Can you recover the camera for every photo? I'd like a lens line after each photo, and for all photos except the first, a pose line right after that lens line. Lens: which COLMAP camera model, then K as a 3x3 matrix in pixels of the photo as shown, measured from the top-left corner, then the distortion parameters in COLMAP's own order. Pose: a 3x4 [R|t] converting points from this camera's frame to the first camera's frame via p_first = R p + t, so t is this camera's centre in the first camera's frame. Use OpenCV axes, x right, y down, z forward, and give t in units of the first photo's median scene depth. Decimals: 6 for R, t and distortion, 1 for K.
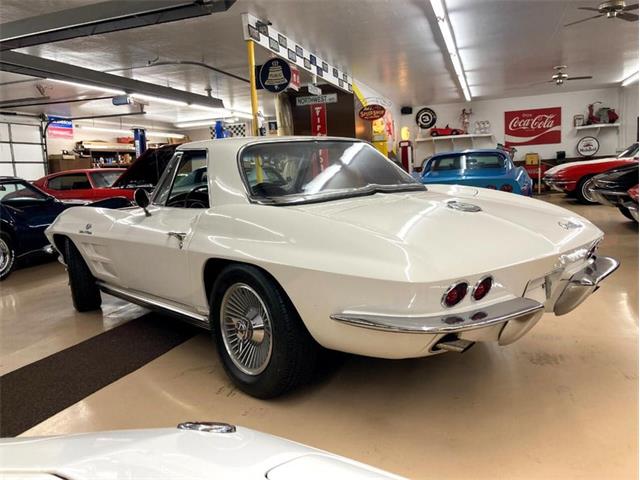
lens RADIAL K [[534.8, 0, 320.0], [0, 534.8, 240.0], [0, 0, 1]] dist [0.001455, -0.003034]
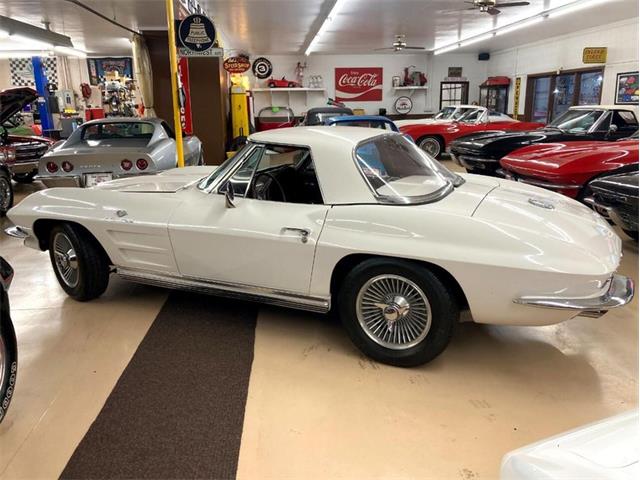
lens RADIAL K [[533.1, 0, 320.0], [0, 533.1, 240.0], [0, 0, 1]] dist [0.005282, -0.001574]
pose [[0.920257, -0.051116, 0.387962, -0.169217], [0.007113, 0.993453, 0.114019, -0.029312], [-0.391250, -0.102168, 0.914596, 0.000999]]
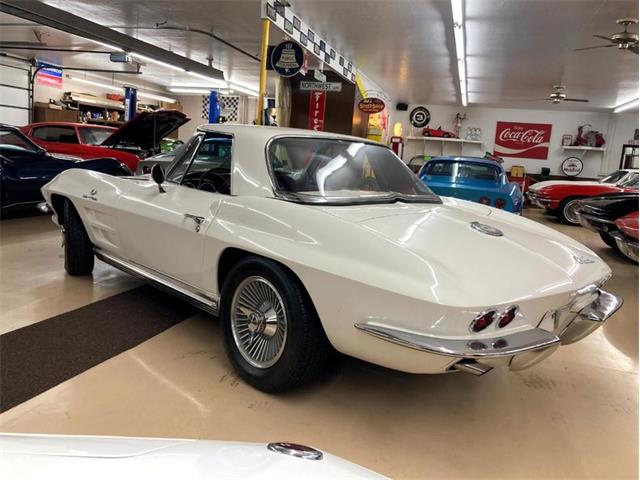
lens RADIAL K [[533.1, 0, 320.0], [0, 533.1, 240.0], [0, 0, 1]] dist [0.005282, -0.001574]
pose [[0.990649, 0.124899, 0.054905, -0.022574], [-0.126680, 0.991482, 0.030244, -0.007433], [-0.050660, -0.036917, 0.998033, -0.000869]]
